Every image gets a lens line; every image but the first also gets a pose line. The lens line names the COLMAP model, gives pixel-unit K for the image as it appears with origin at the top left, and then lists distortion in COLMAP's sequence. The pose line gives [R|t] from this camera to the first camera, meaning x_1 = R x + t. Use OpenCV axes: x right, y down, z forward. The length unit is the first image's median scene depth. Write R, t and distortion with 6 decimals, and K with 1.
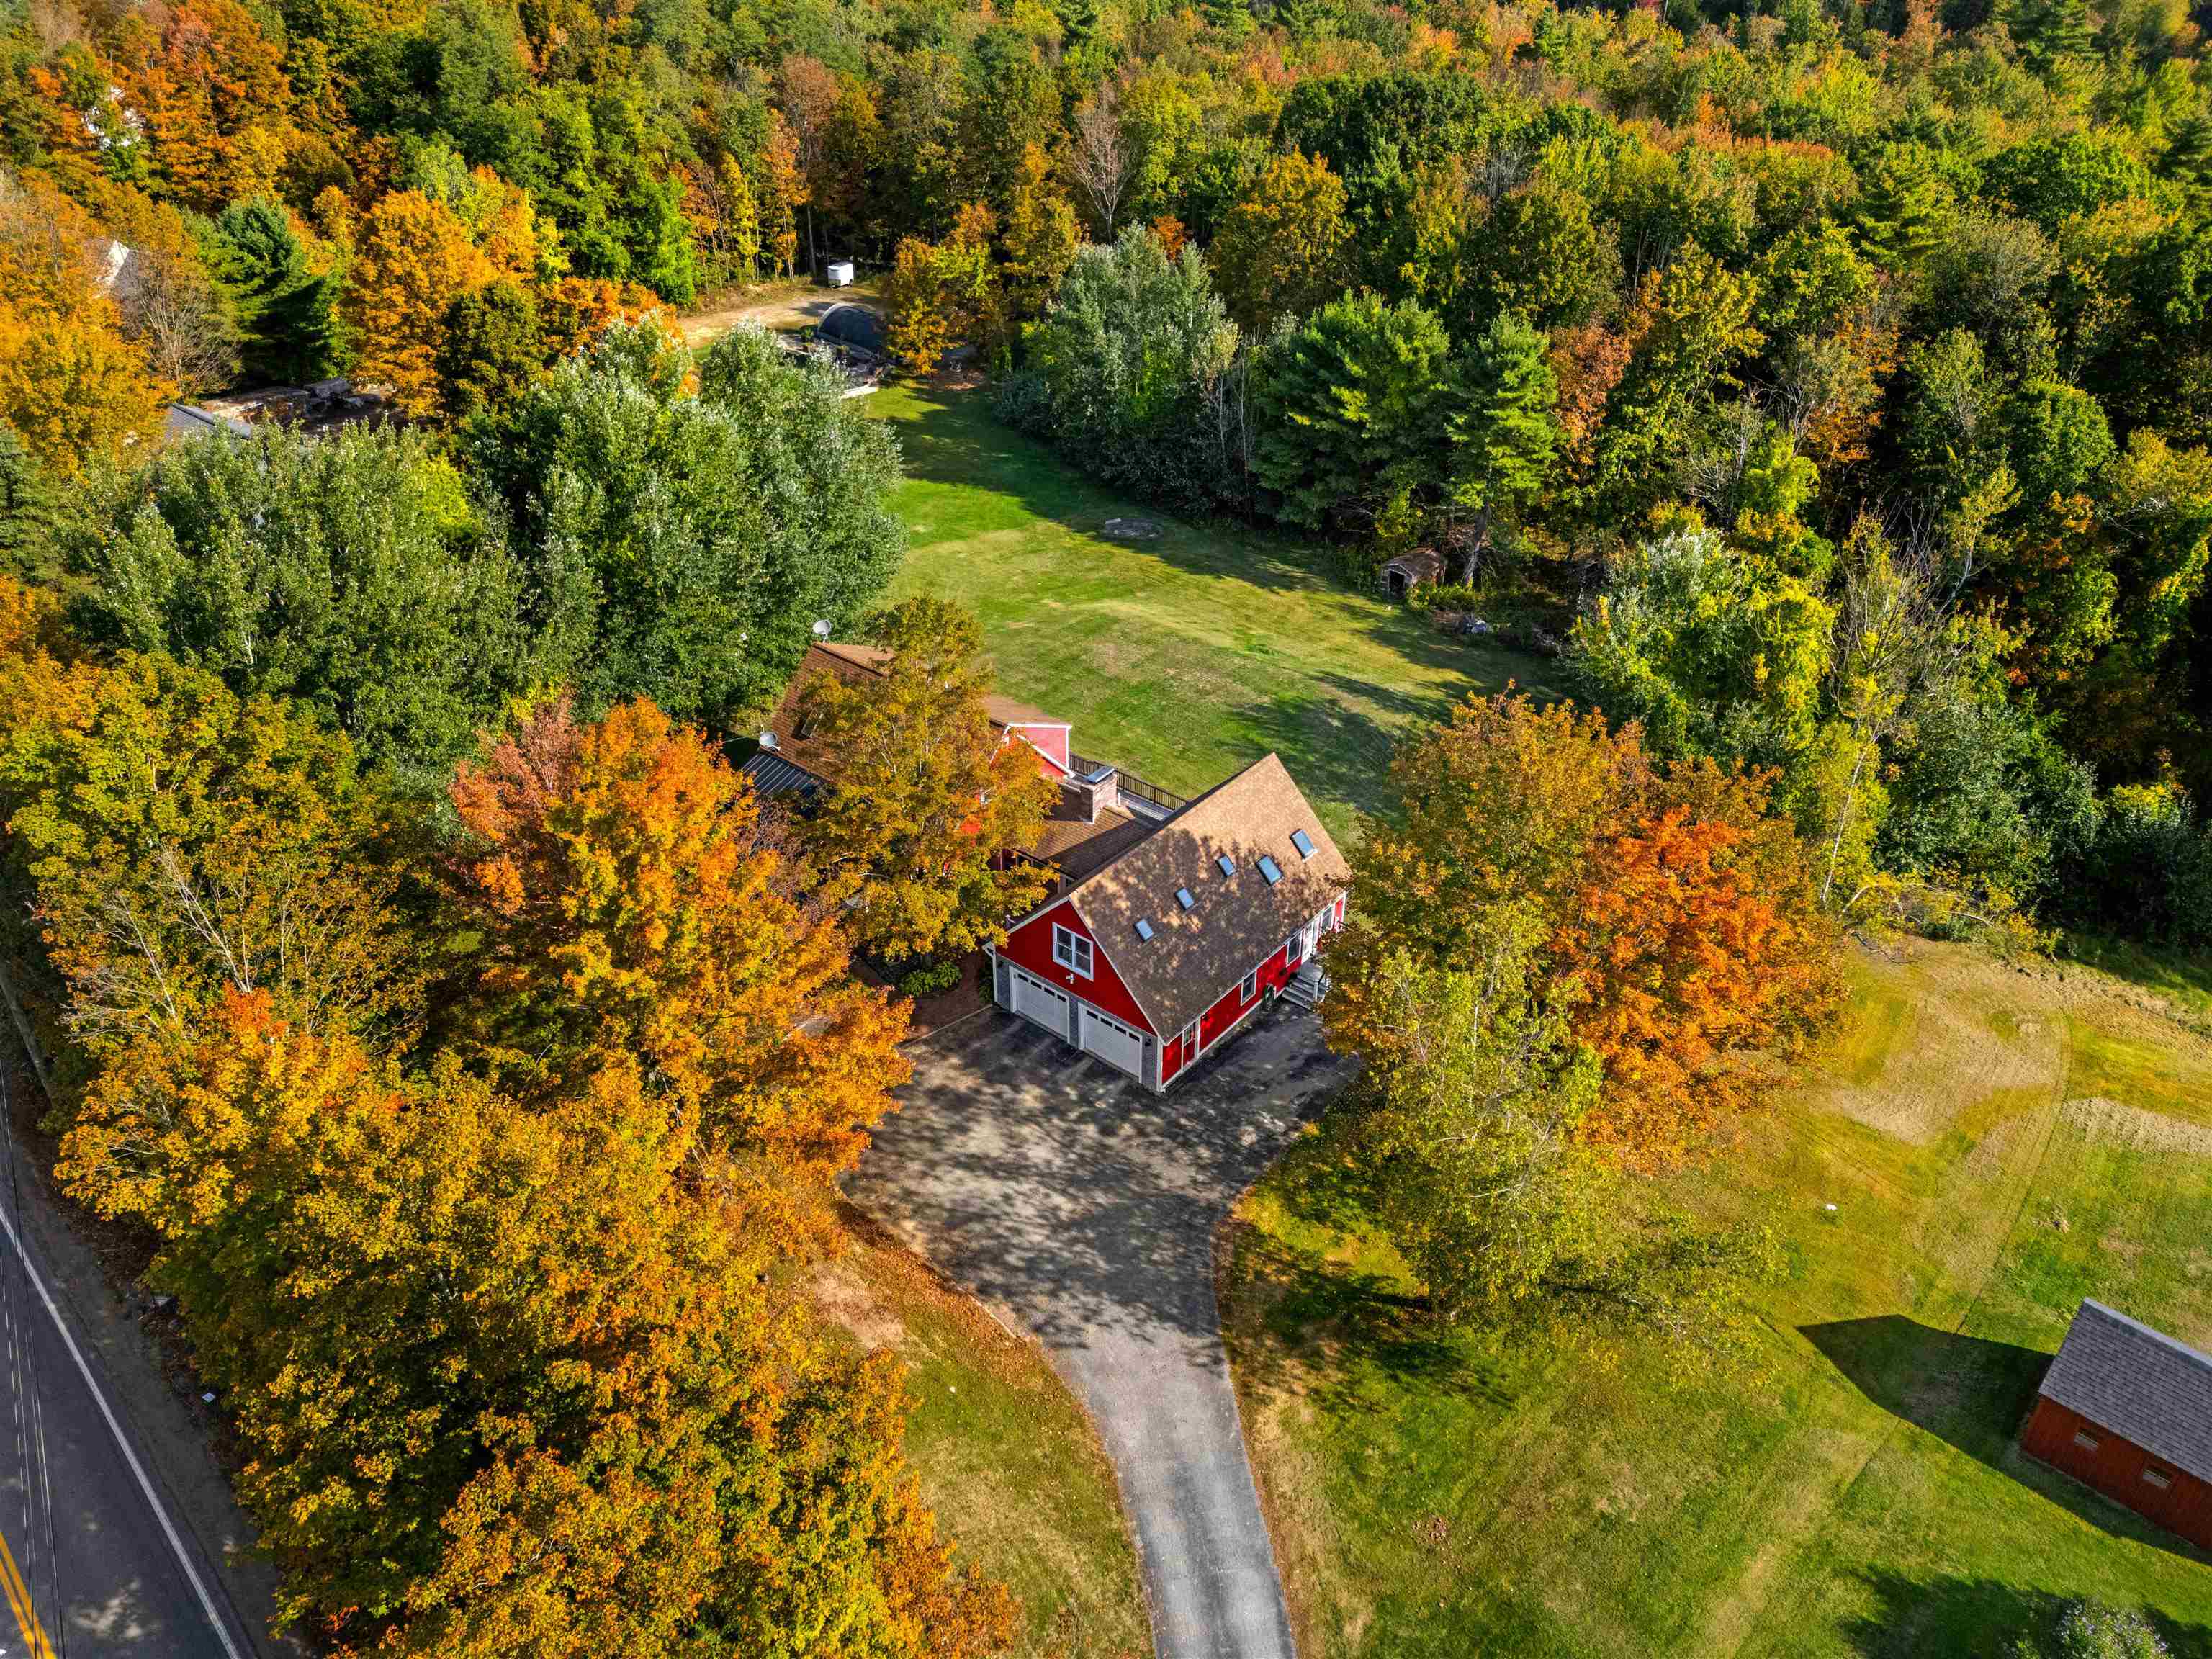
lens RADIAL K [[1576.3, 0, 1106.0], [0, 1576.3, 829.5], [0, 0, 1]] dist [0.090892, -0.107053]
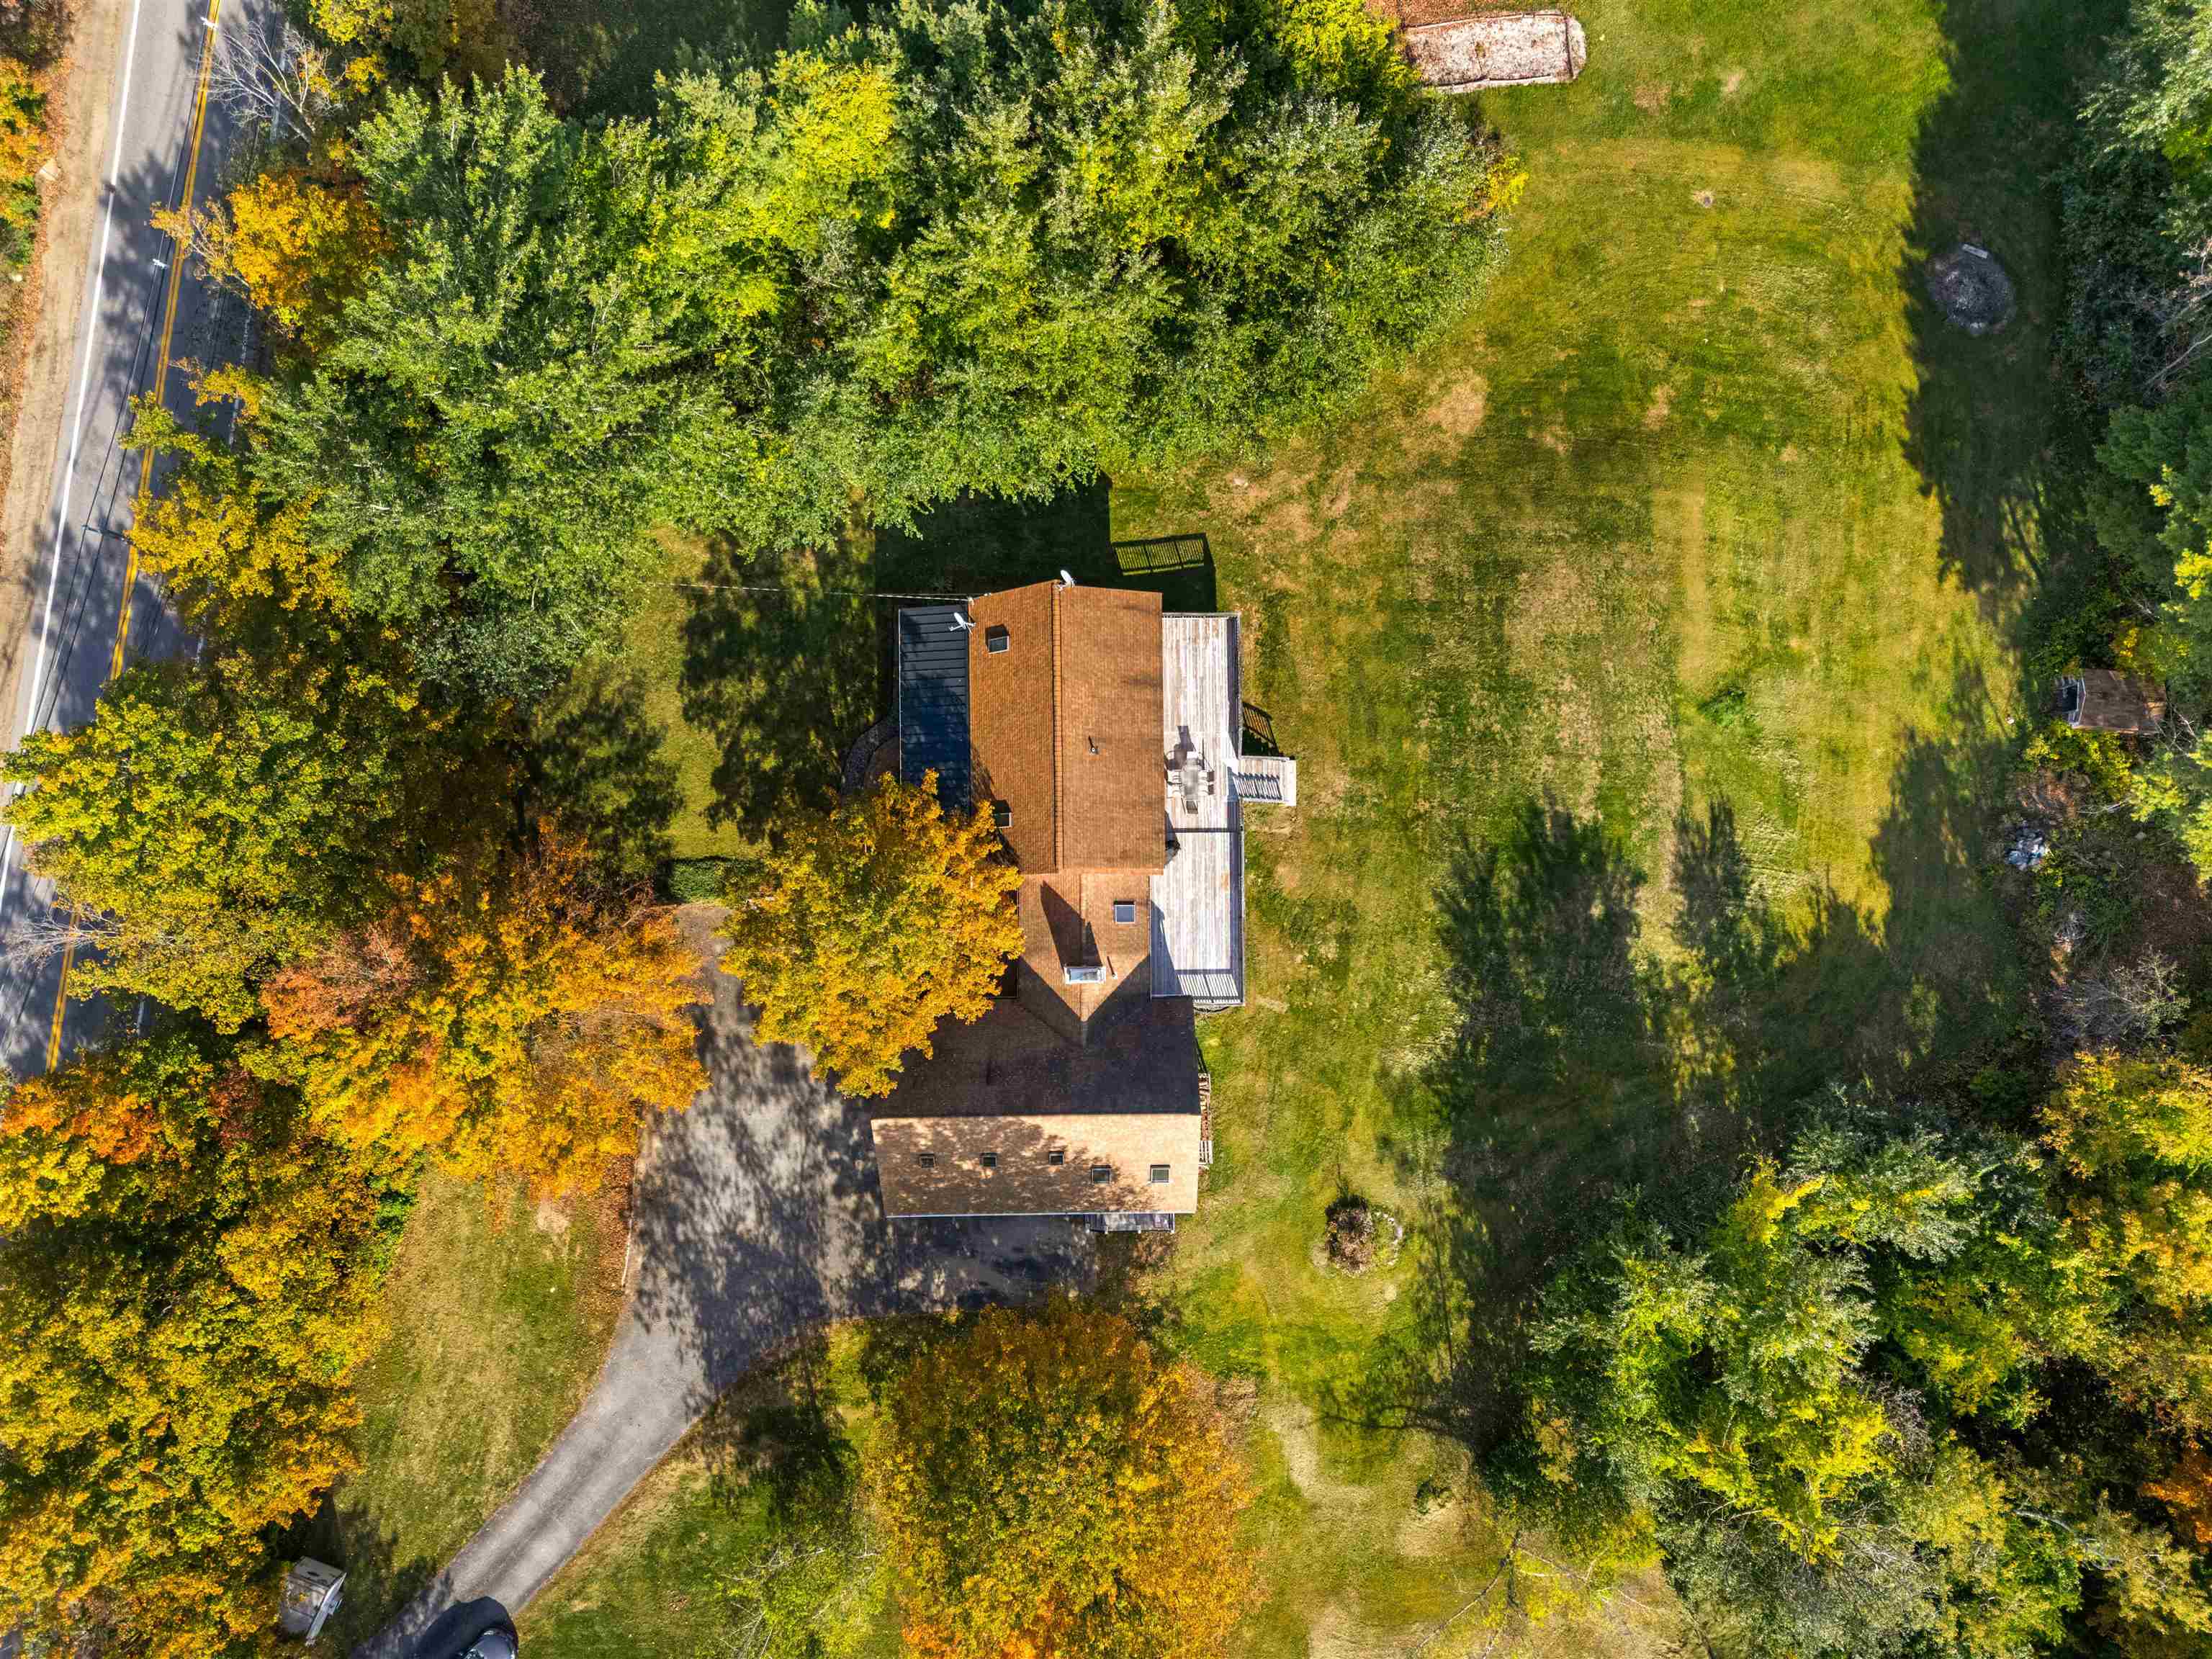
lens RADIAL K [[1582.6, 0, 1113.4], [0, 1582.6, 843.7], [0, 0, 1]] dist [0.058622, -0.061226]
pose [[0.640583, 0.767002, -0.036909, -0.015466], [-0.437655, 0.404170, 0.803184, -0.667695], [0.630961, -0.498352, 0.594587, 0.365069]]
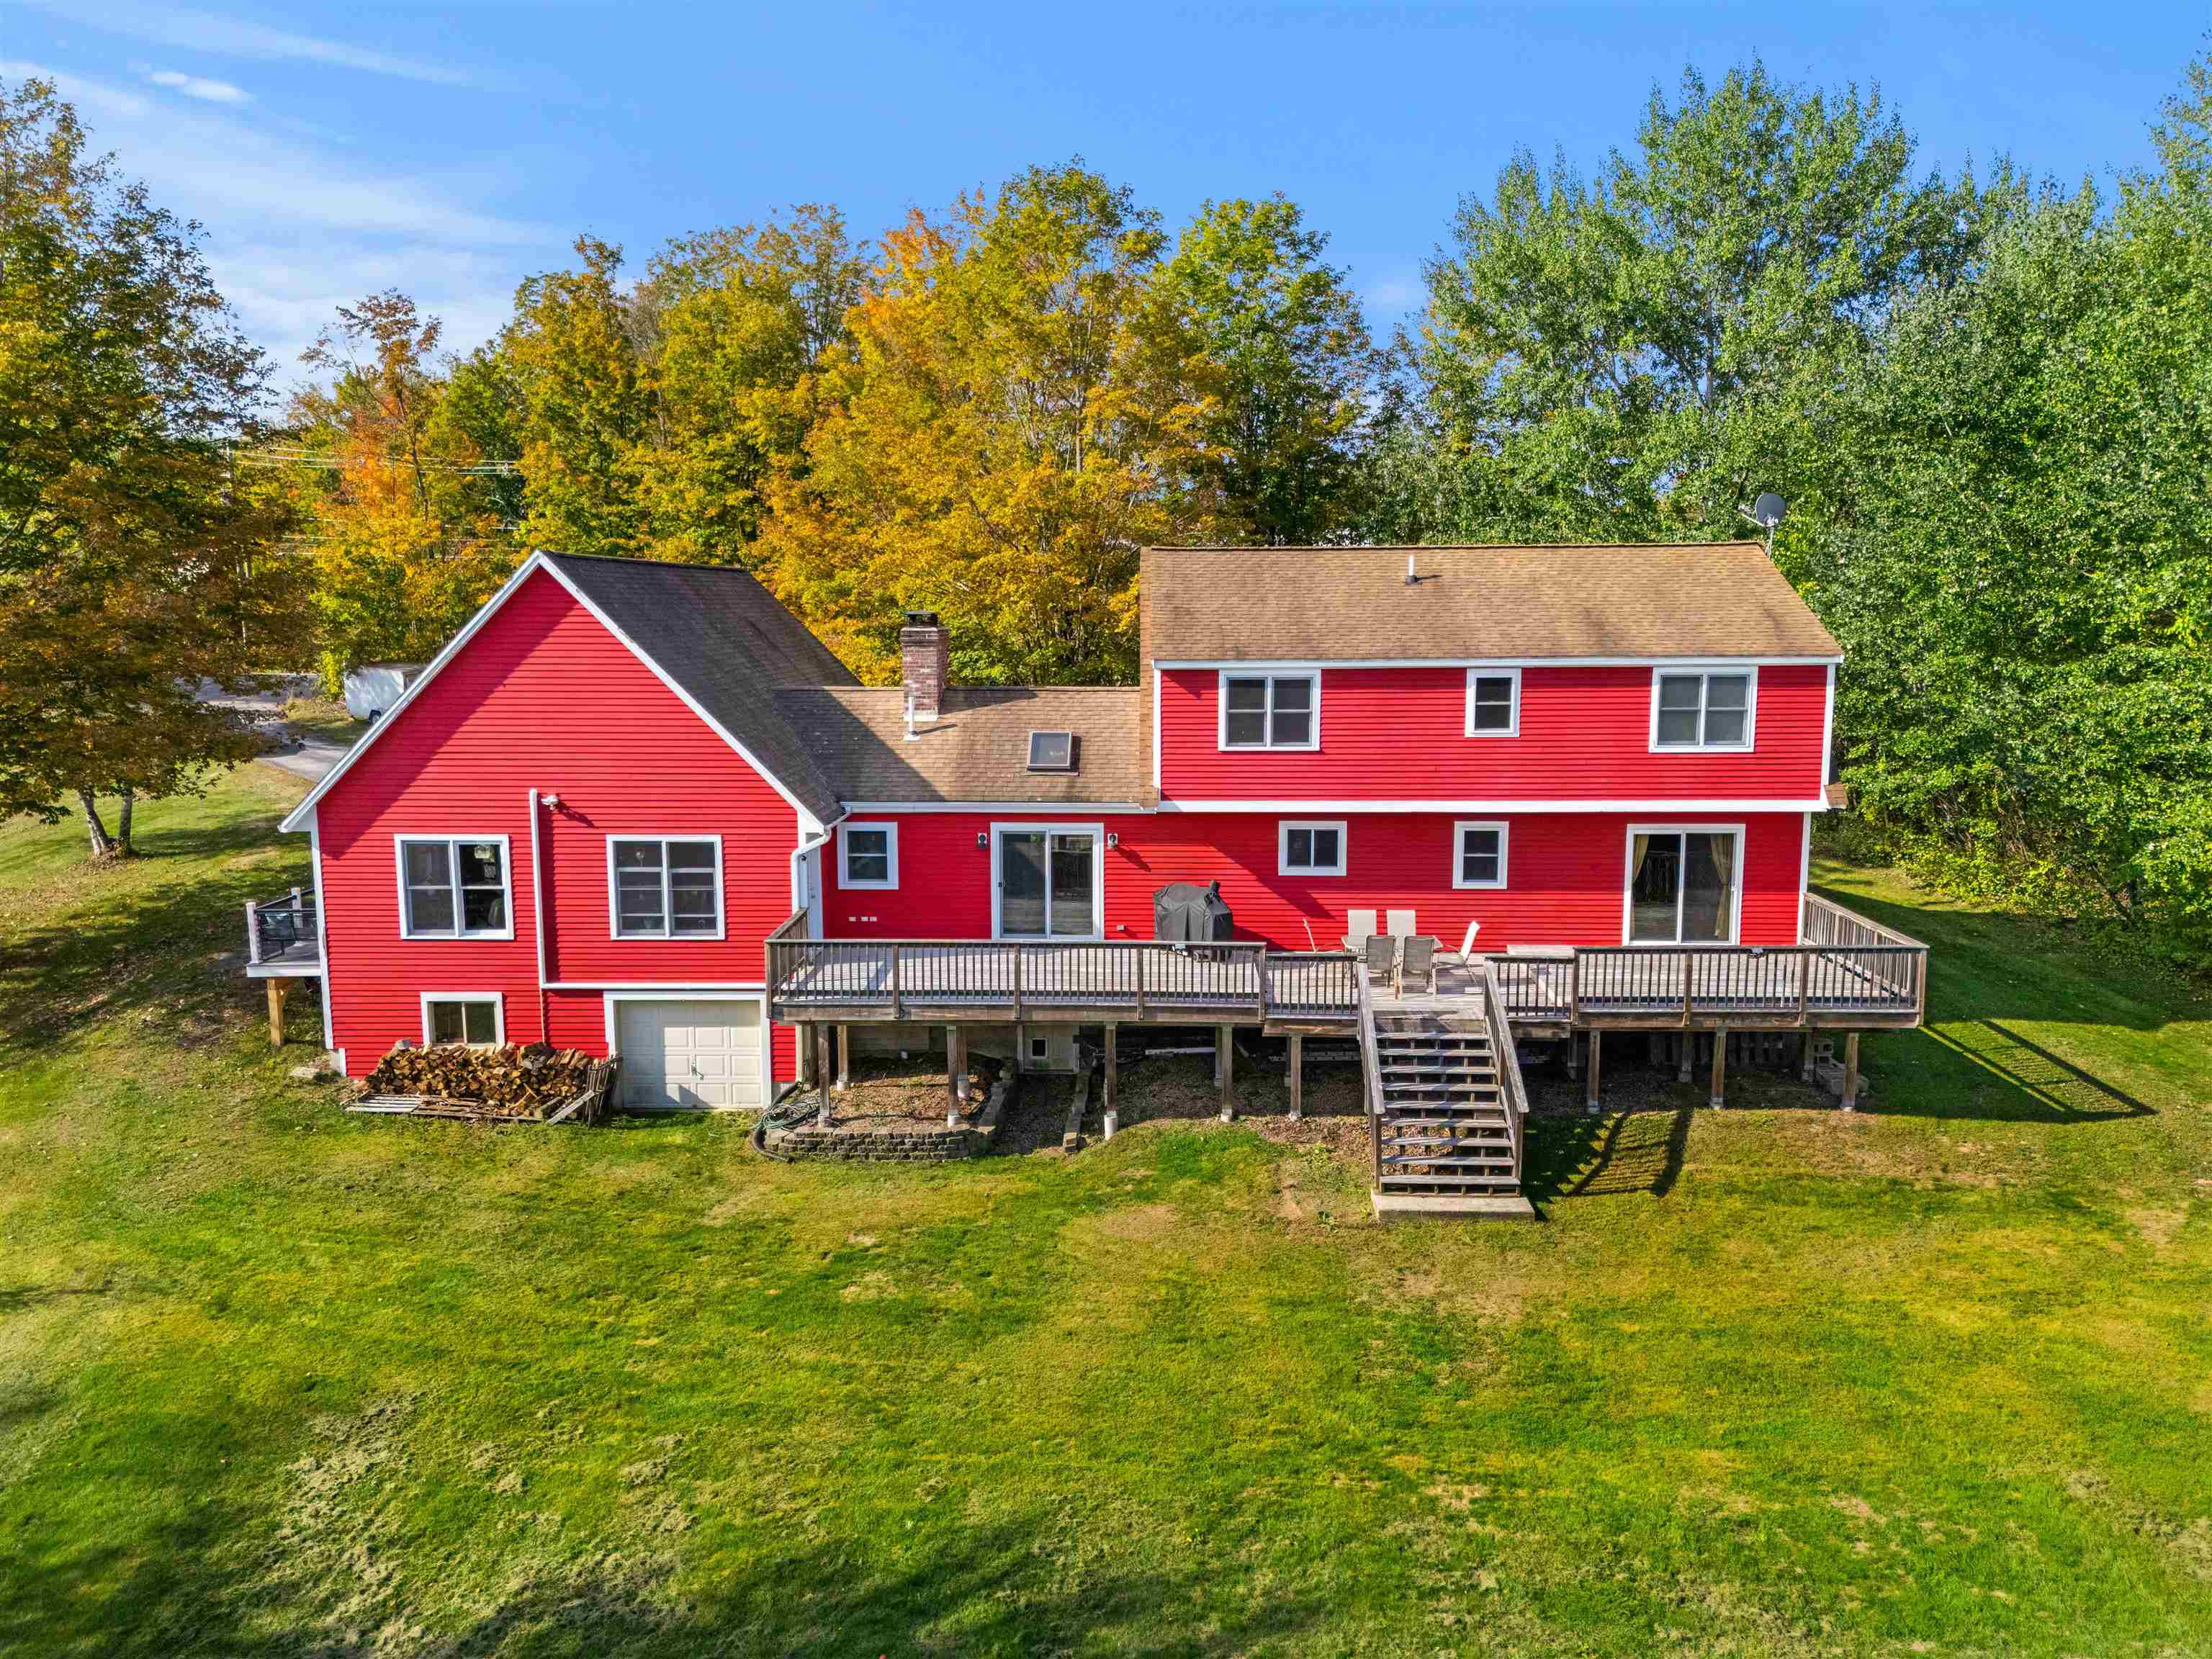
lens RADIAL K [[1612.8, 0, 1106.0], [0, 1612.8, 829.5], [0, 0, 1]] dist [0.077905, -0.086758]
pose [[-0.793846, 0.084764, -0.602183, 0.183768], [-0.348533, 0.748045, 0.564759, -0.212271], [0.498332, 0.658212, -0.564290, 1.026413]]
